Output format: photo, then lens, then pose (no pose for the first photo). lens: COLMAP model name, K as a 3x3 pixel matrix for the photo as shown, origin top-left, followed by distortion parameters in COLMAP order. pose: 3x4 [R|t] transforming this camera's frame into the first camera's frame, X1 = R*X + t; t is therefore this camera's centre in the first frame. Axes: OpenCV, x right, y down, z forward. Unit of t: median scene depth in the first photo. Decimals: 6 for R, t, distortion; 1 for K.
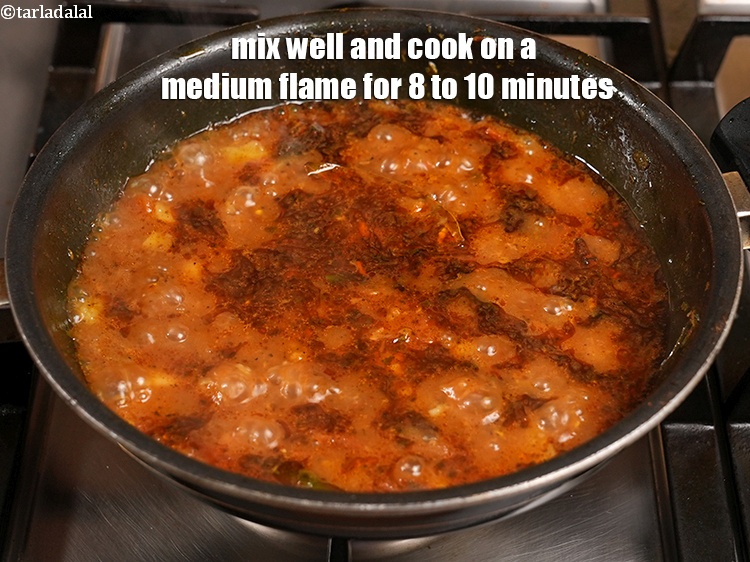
lens RADIAL K [[1607.7, 0, 375.0], [0, 1607.7, 281.0], [0, 0, 1]] dist [0.018012, 0.429509]
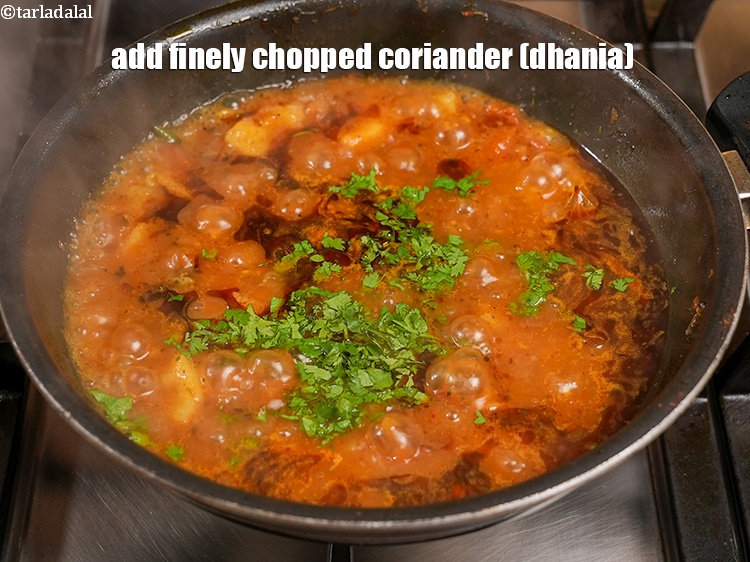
lens RADIAL K [[1460.2, 0, 371.4], [0, 1460.2, 286.2], [0, 0, 1]] dist [0.026047, 0.143720]
pose [[0.999736, -0.017805, 0.014520, -0.013019], [0.016857, 0.997872, 0.062993, -0.045398], [-0.015611, -0.062731, 0.997908, 0.103636]]
